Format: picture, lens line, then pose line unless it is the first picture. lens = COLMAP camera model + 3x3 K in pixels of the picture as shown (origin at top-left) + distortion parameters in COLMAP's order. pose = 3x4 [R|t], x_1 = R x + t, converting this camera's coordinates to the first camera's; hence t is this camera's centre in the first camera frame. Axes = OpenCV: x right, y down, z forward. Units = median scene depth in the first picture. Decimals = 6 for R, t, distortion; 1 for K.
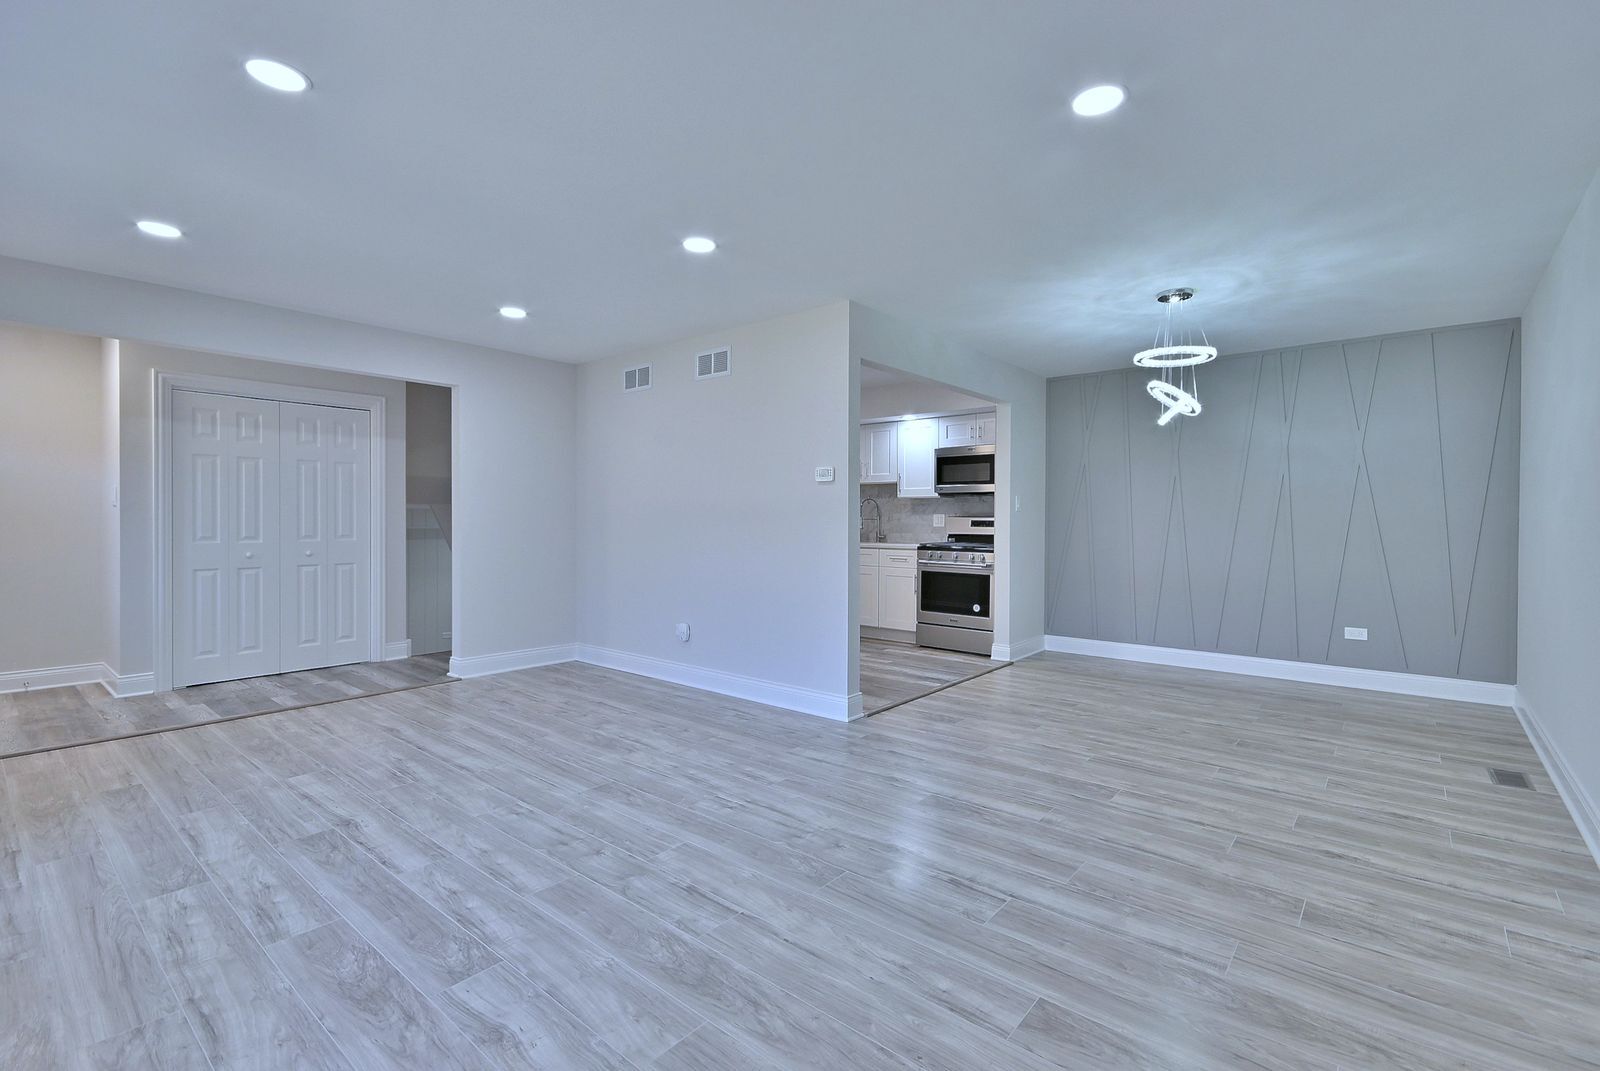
lens RADIAL K [[713.8, 0, 787.1], [0, 713.8, 526.9], [0, 0, 1]] dist [0.014542, -0.007755]
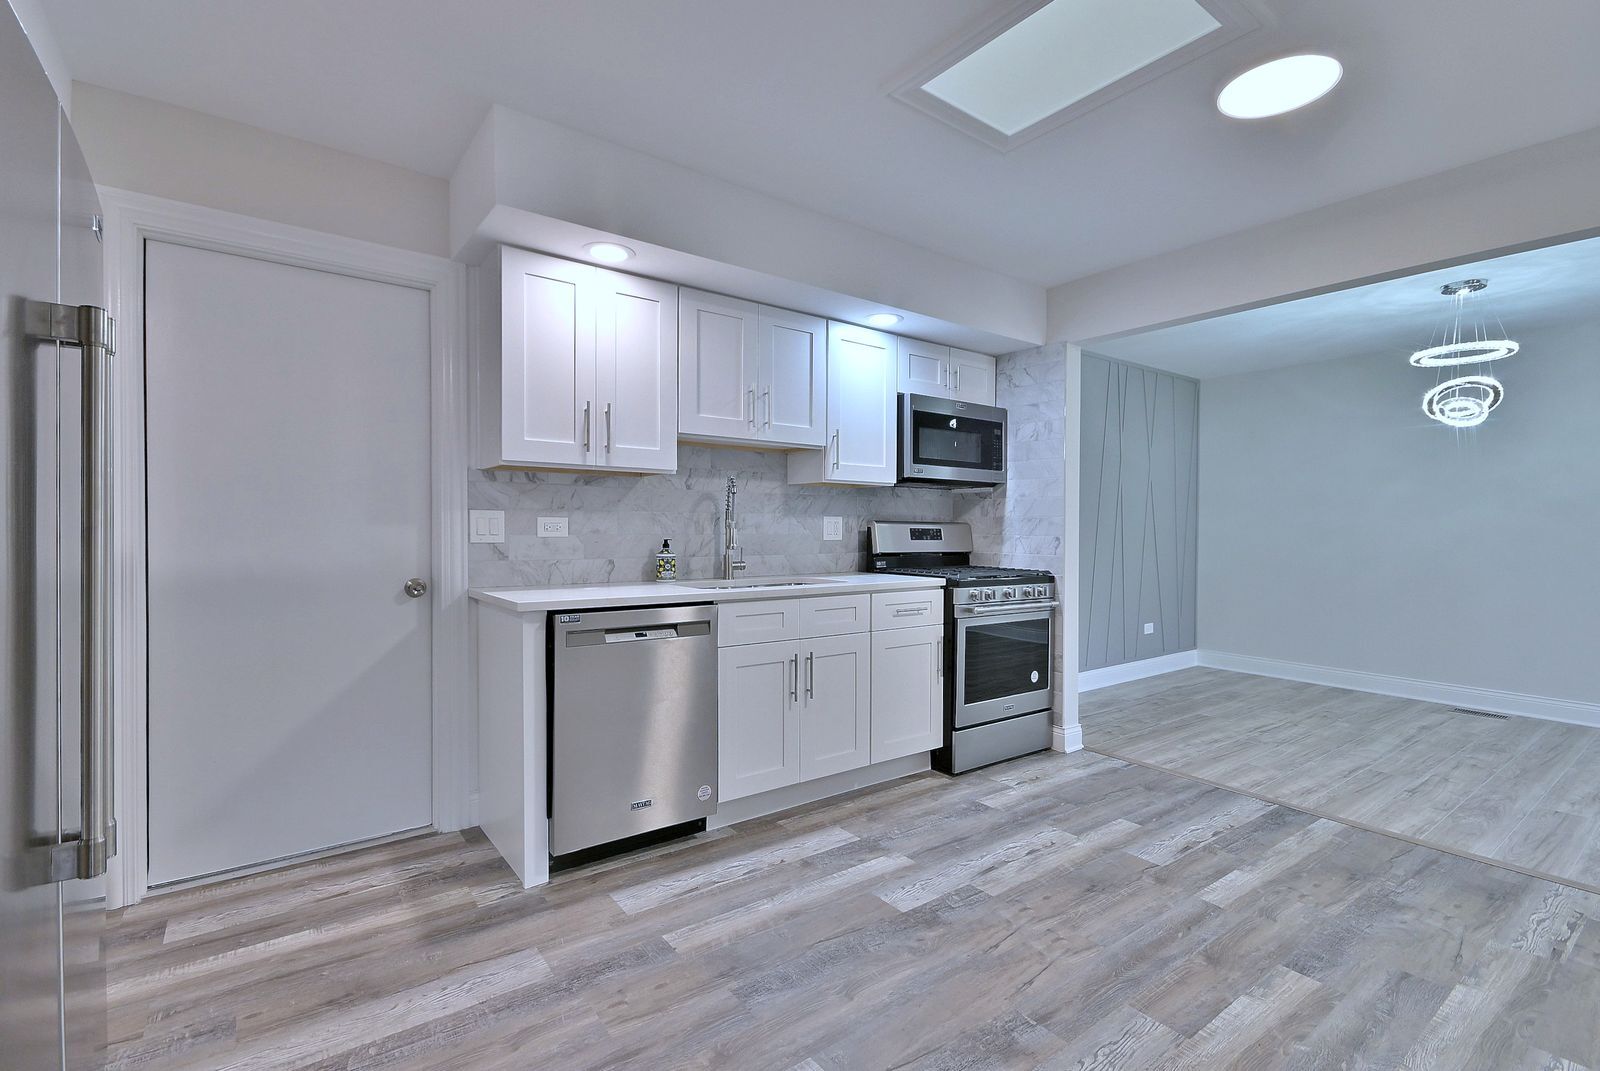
lens RADIAL K [[713.8, 0, 797.8], [0, 713.8, 539.9], [0, 0, 1]] dist [0.014542, -0.007755]
pose [[0.222018, -0.021435, 0.974807, -0.667653], [0.001849, 0.999766, 0.021563, -0.026192], [-0.975041, -0.002985, 0.222006, 1.973130]]
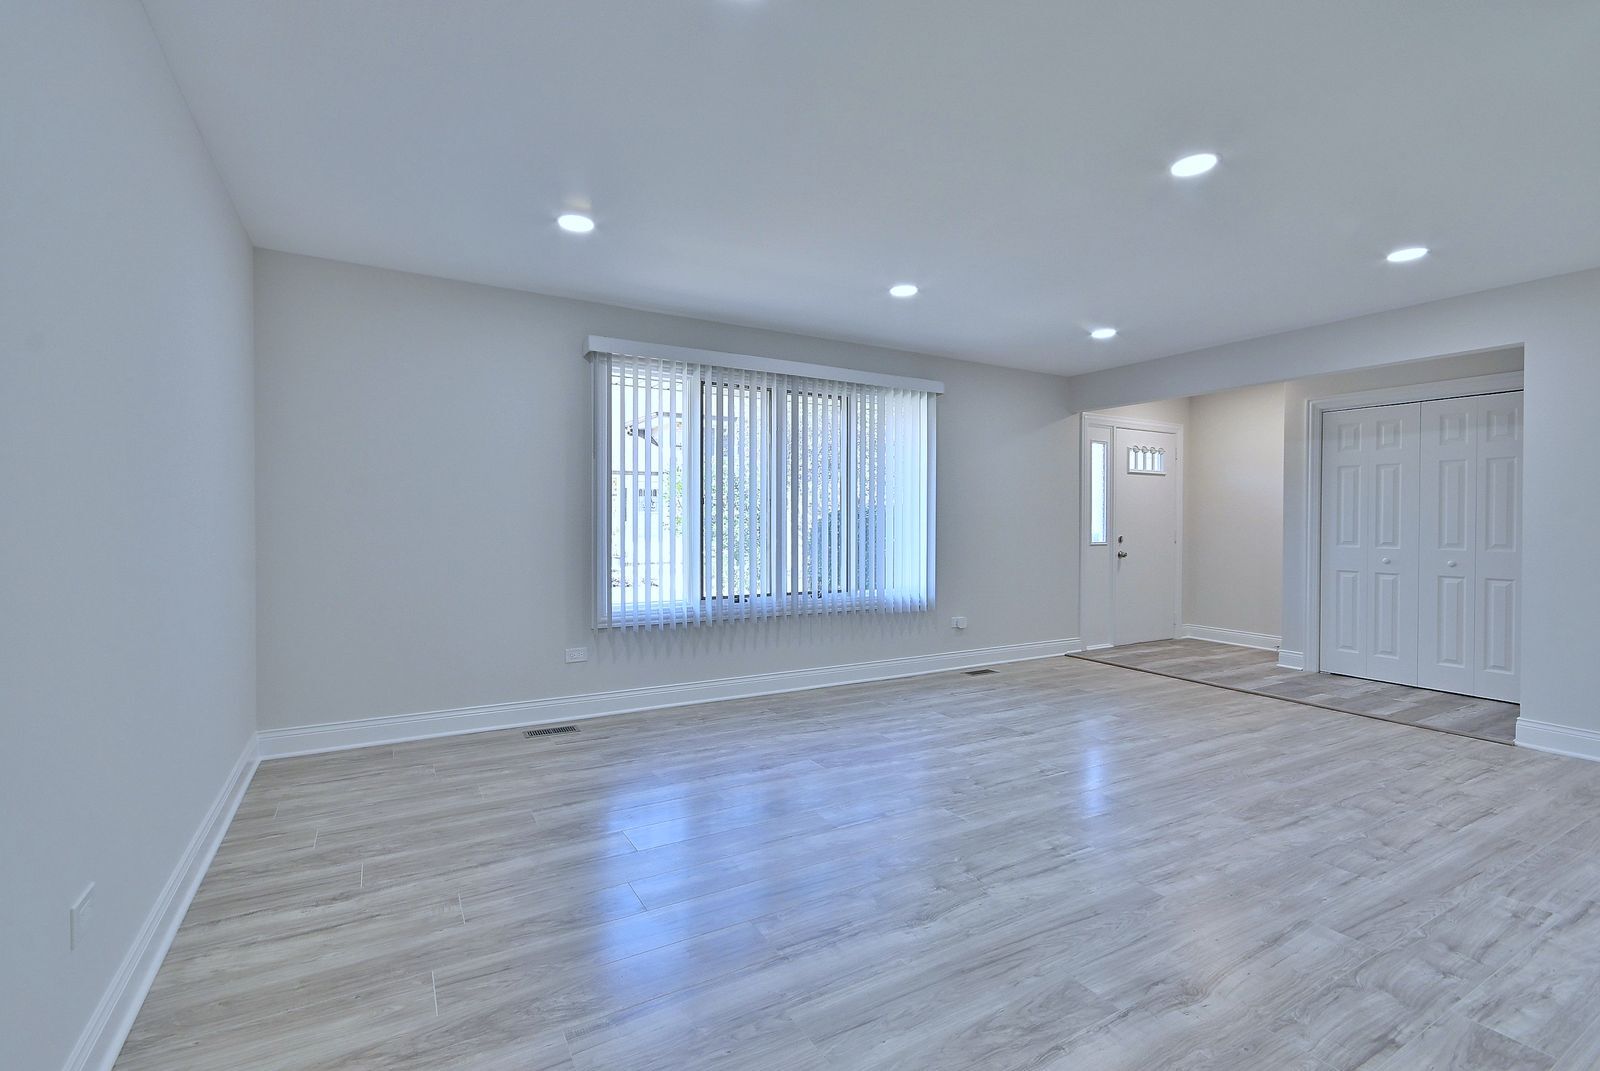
lens RADIAL K [[713.8, 0, 809.2], [0, 713.8, 543.2], [0, 0, 1]] dist [0.014542, -0.007755]
pose [[-0.313520, 0.025156, -0.949248, 0.744789], [-0.015208, 0.999388, 0.031508, -0.008438], [0.949460, 0.024314, -0.312945, 0.861200]]
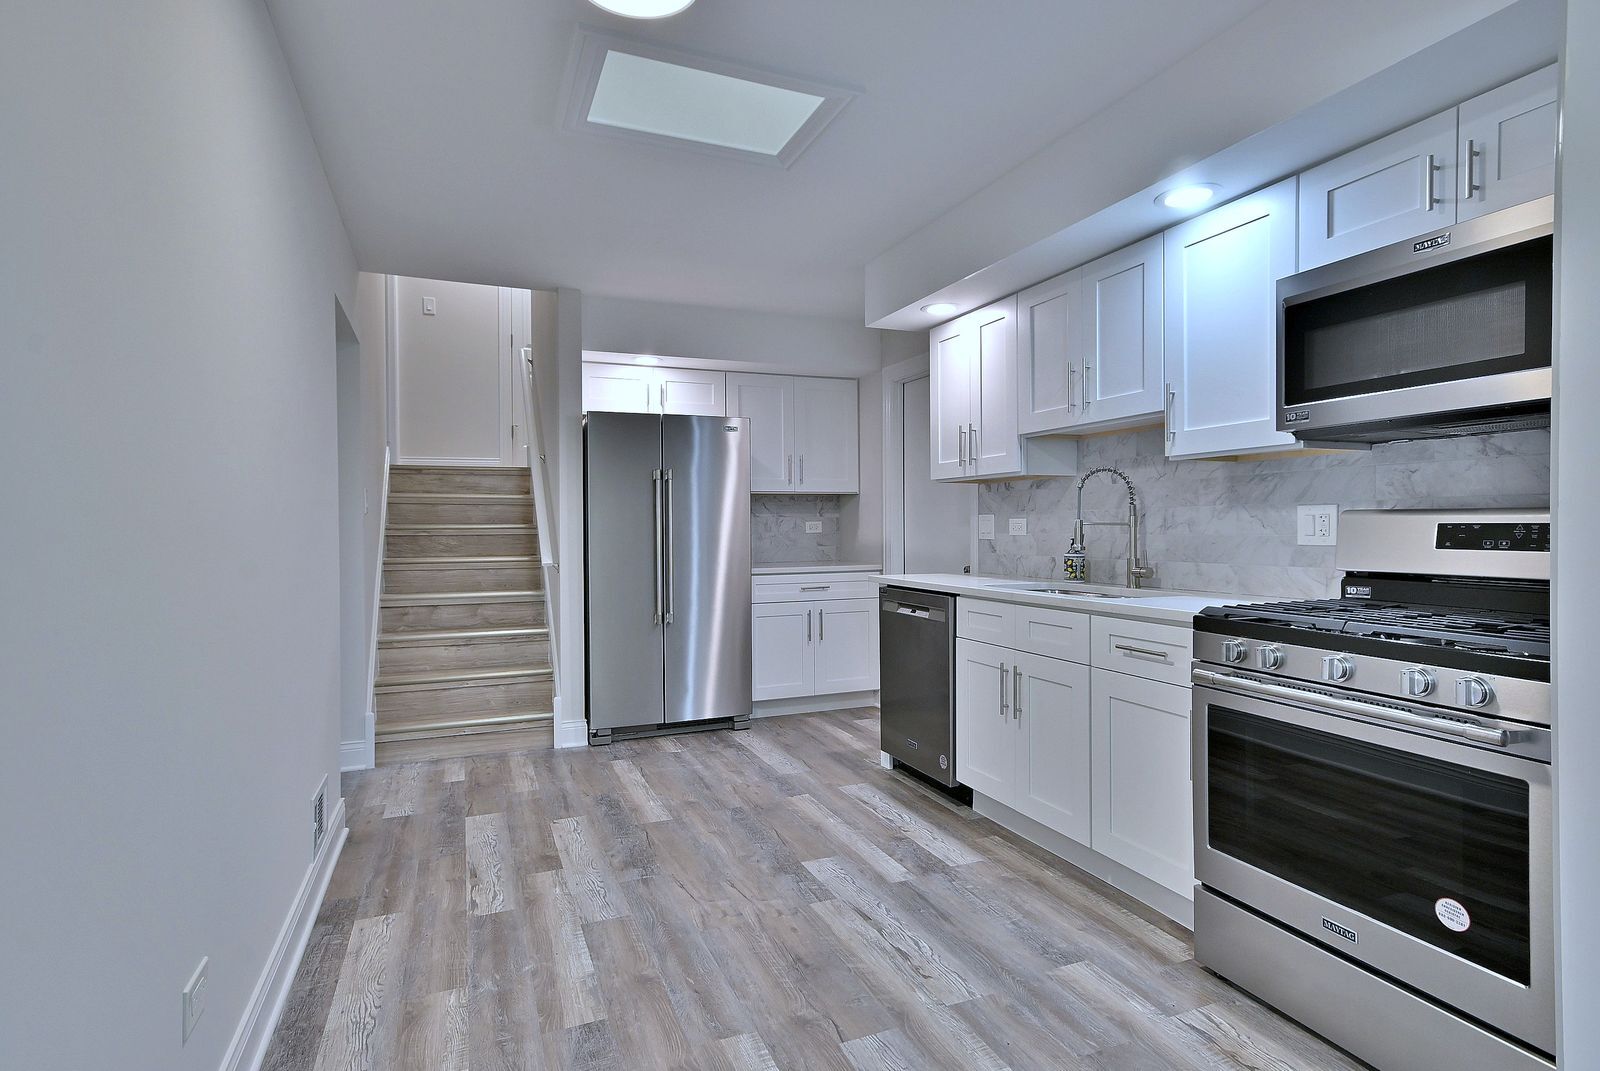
lens RADIAL K [[815.1, 0, 792.3], [0, 815.1, 534.5], [0, 0, 1]] dist [0.017711, 0.003250]
pose [[0.893045, -0.005721, -0.449931, 0.368256], [0.006066, 0.999981, -0.000674, -0.013598], [0.449927, -0.002127, 0.893063, 1.253399]]
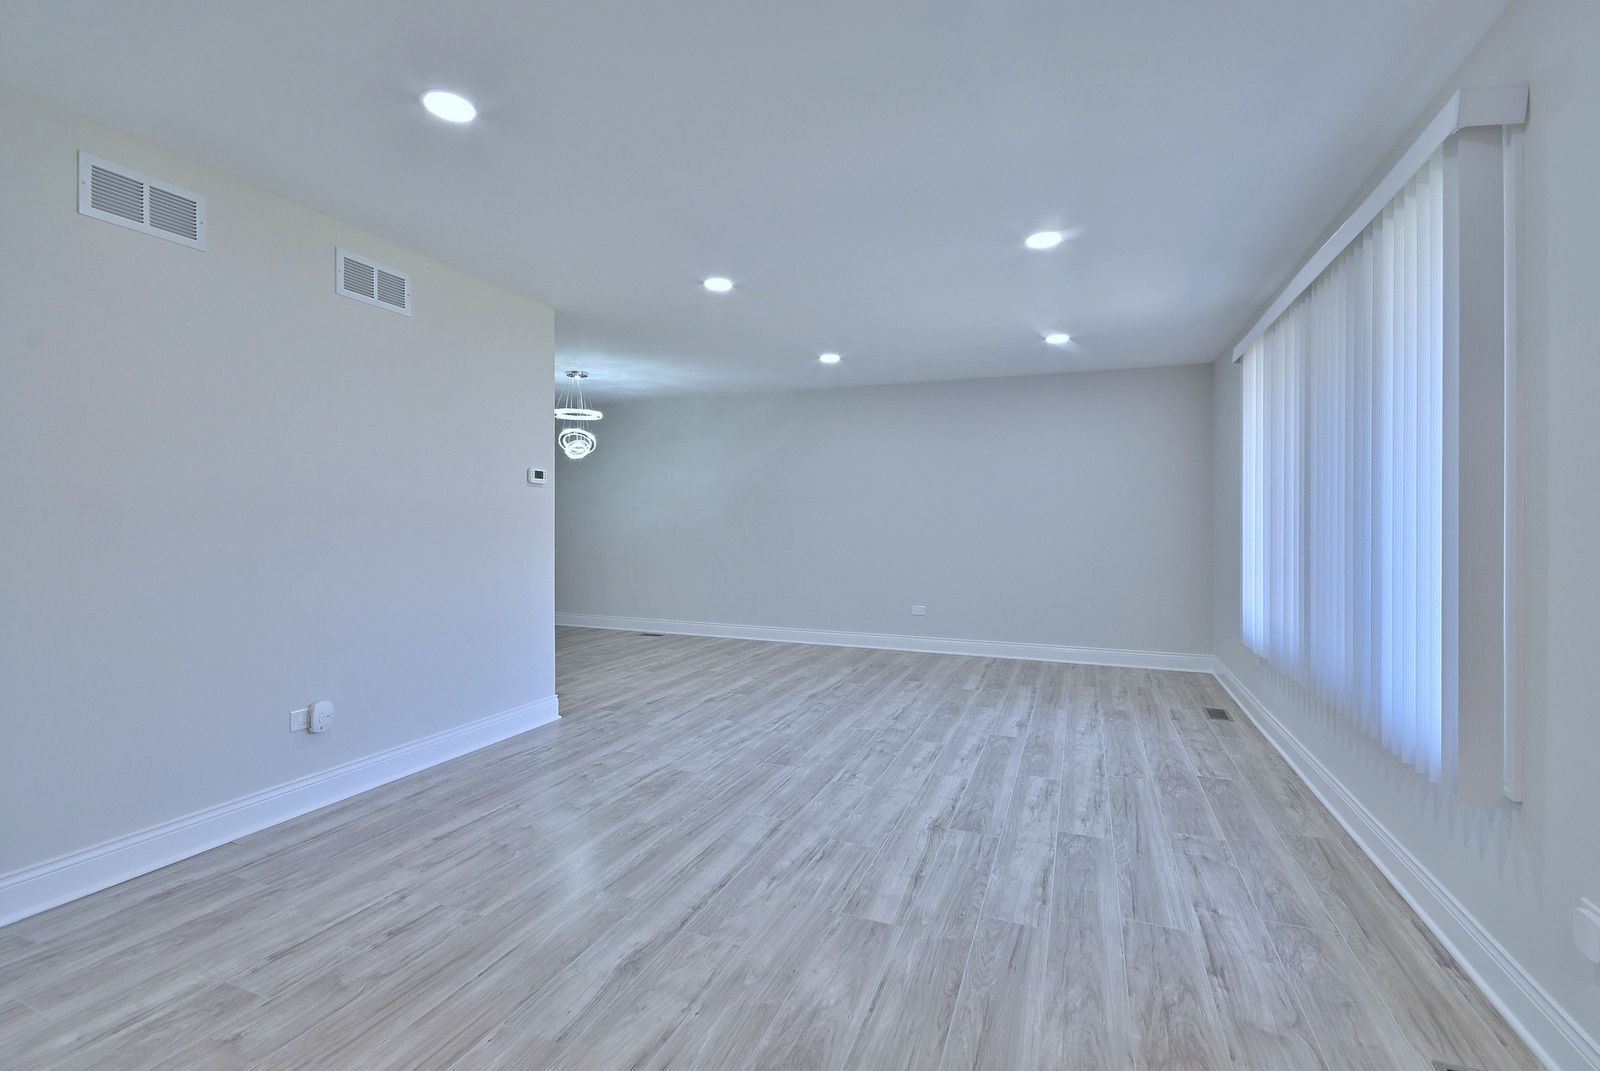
lens RADIAL K [[713.8, 0, 795.7], [0, 713.8, 523.2], [0, 0, 1]] dist [0.014542, -0.007755]
pose [[-0.321019, -0.005756, 0.947055, -1.265061], [0.003099, 0.999970, 0.007128, -0.021063], [-0.947068, 0.005223, -0.320992, 1.269460]]
